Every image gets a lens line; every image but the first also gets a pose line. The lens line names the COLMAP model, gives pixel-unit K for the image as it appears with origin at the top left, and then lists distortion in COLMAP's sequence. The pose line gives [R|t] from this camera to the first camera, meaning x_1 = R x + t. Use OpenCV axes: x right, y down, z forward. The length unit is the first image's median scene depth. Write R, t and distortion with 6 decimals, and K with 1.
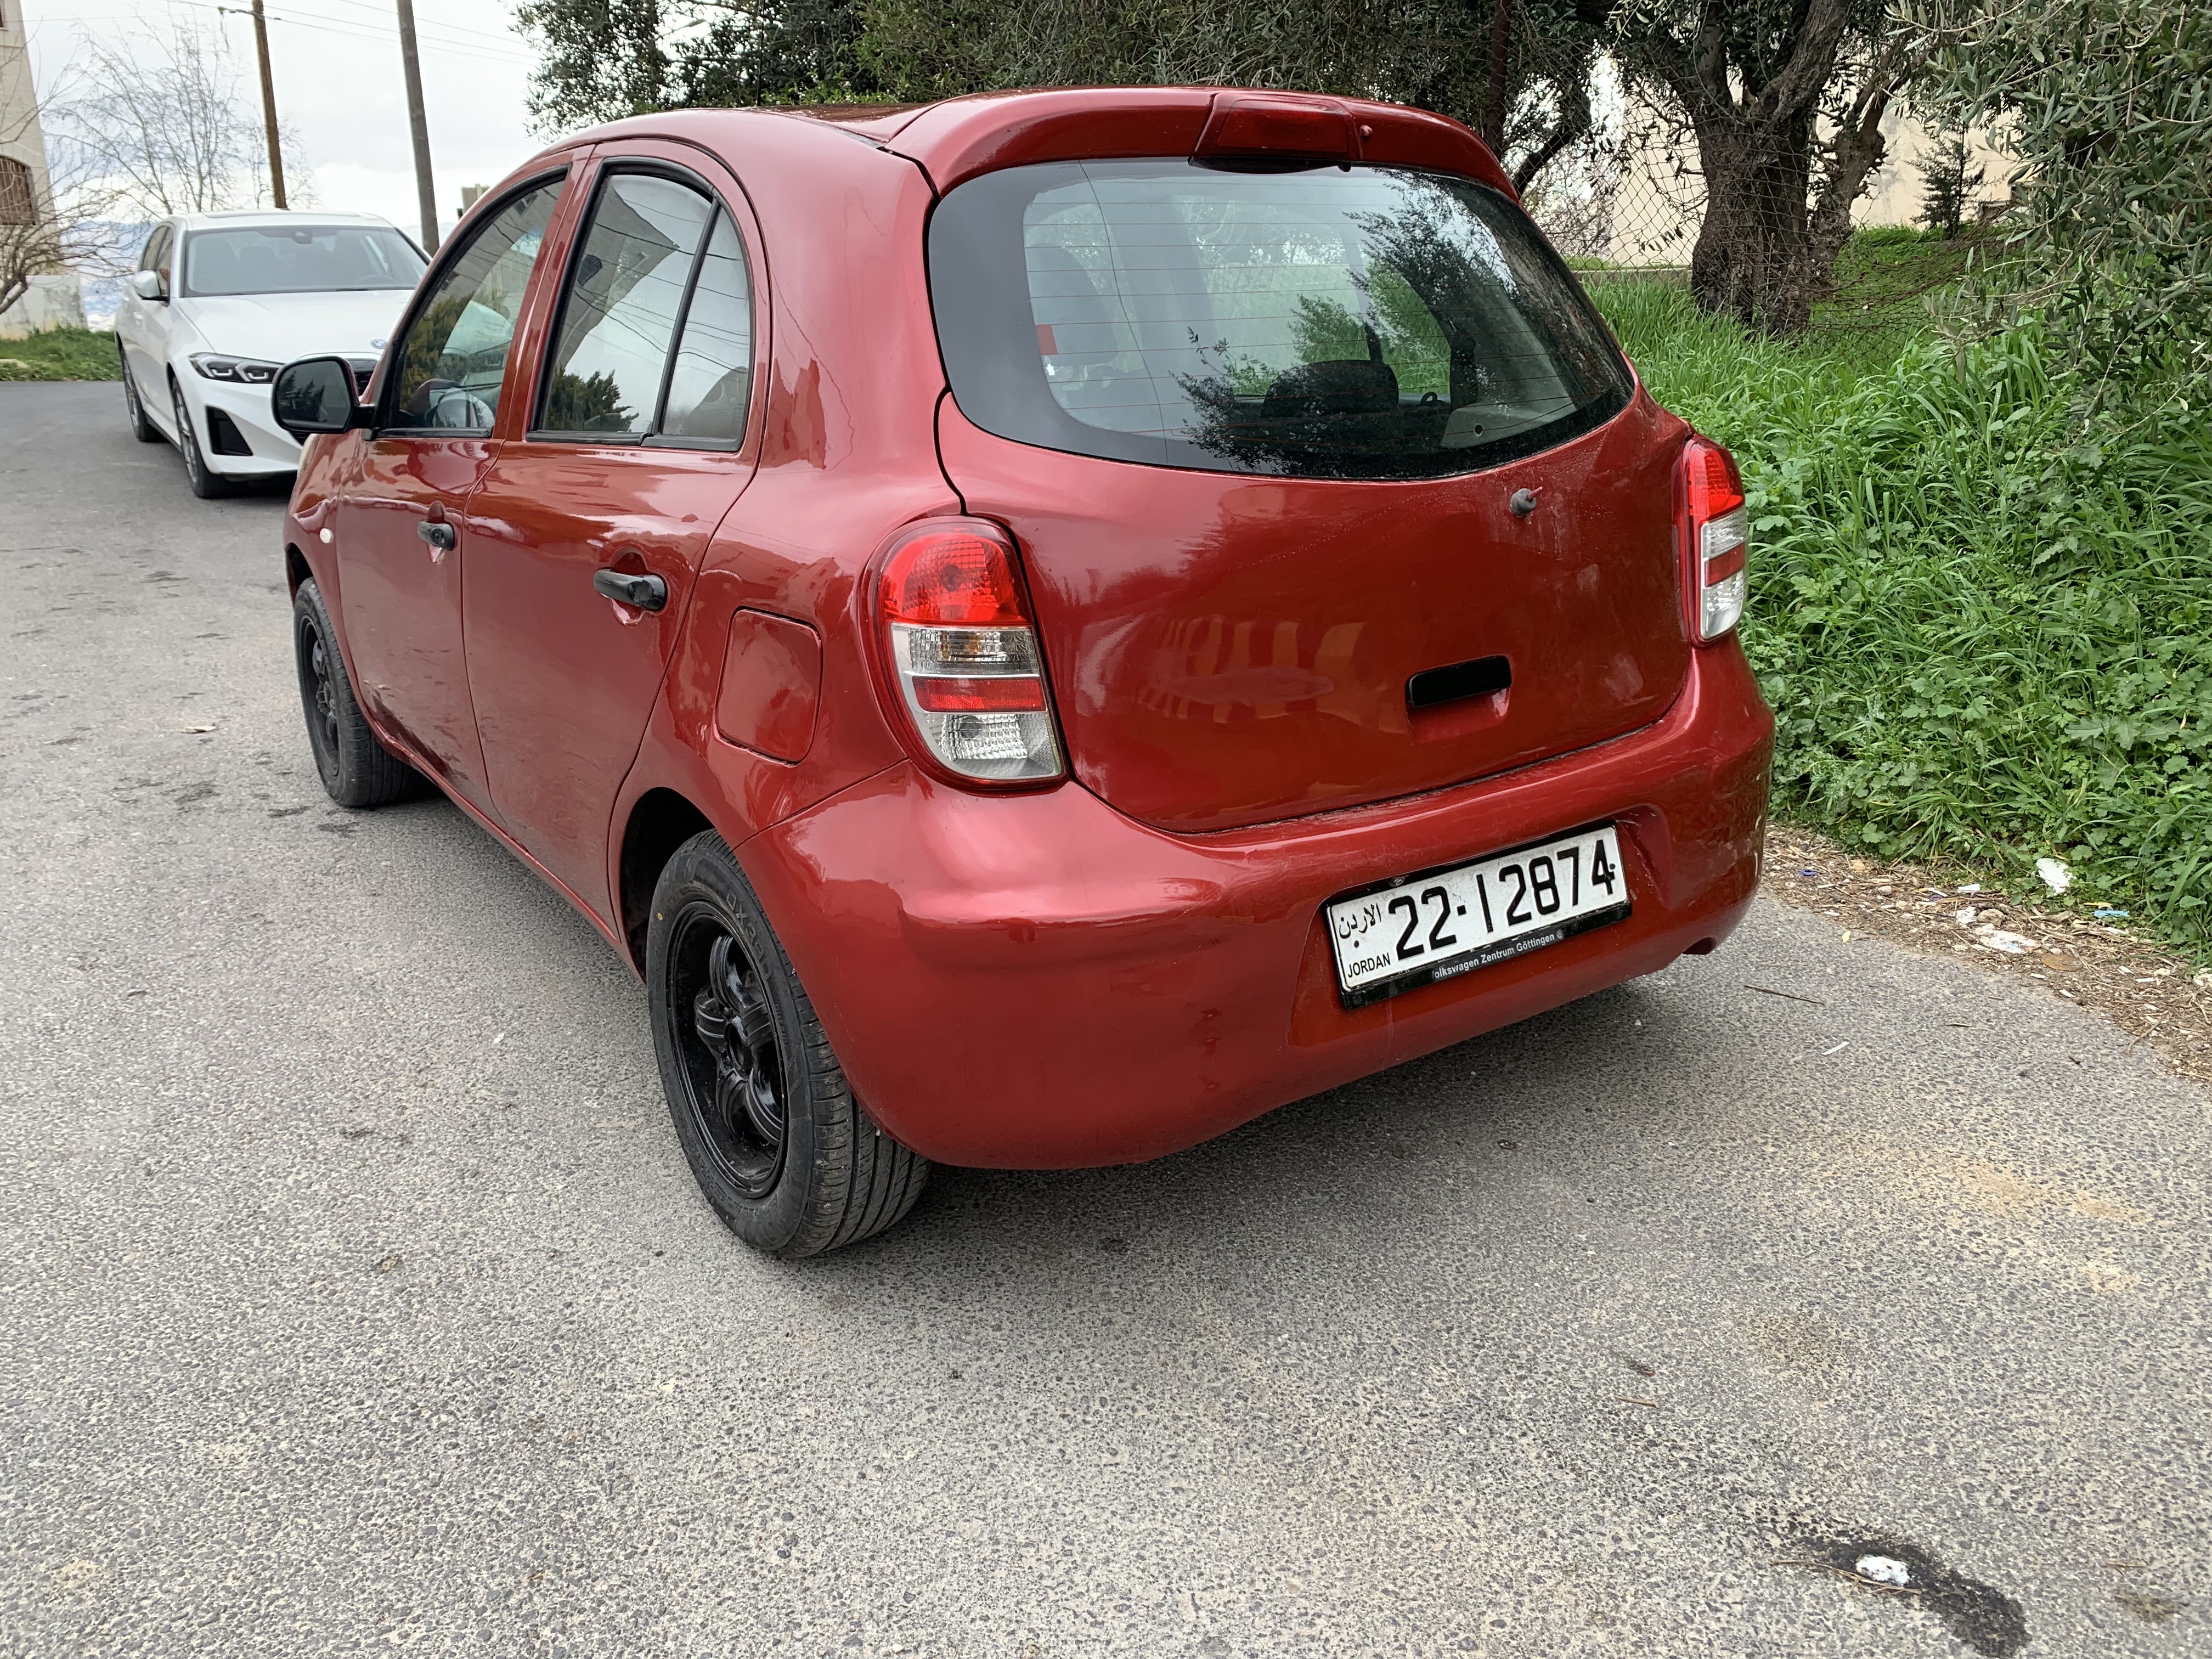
lens RADIAL K [[1714.4, 0, 1106.0], [0, 1714.4, 829.5], [0, 0, 1]] dist [-0.001340, -0.000684]
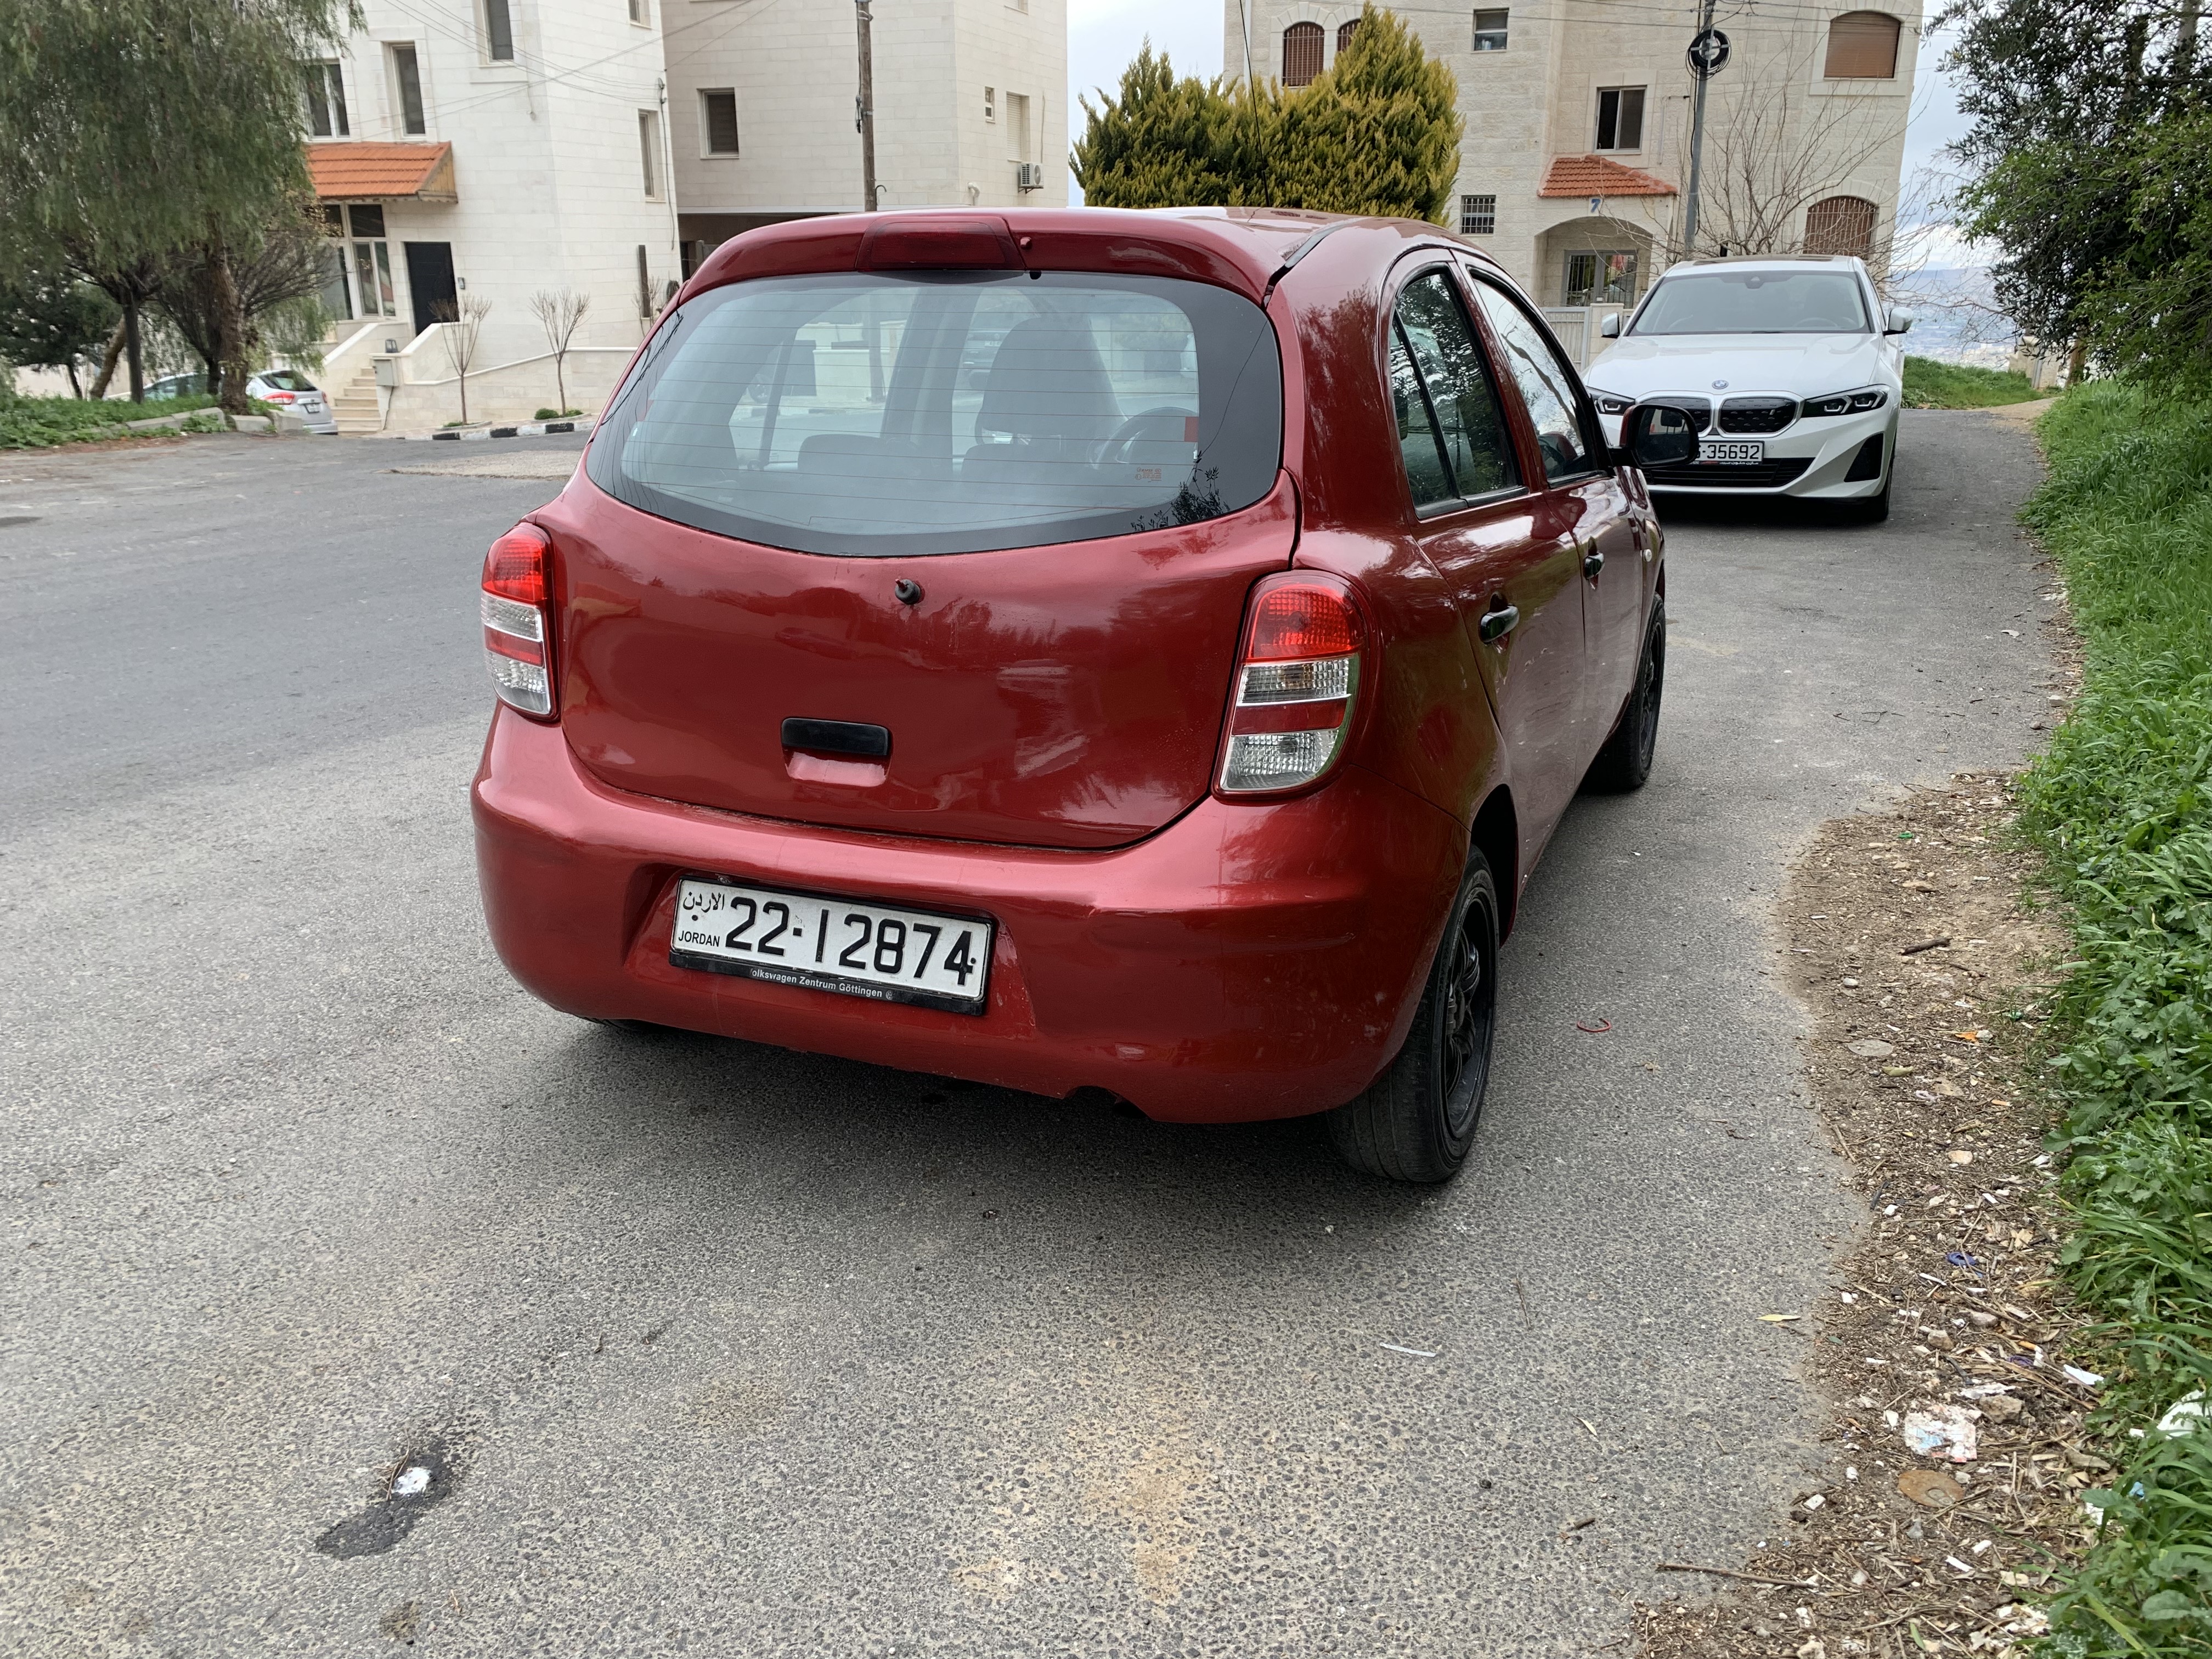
lens RADIAL K [[1714.4, 0, 1106.0], [0, 1714.4, 829.5], [0, 0, 1]] dist [-0.001340, -0.000684]
pose [[0.516123, 0.252253, -0.818526, 1.224412], [-0.262289, 0.956285, 0.129320, -0.218253], [0.815366, 0.147945, 0.559724, 0.519440]]
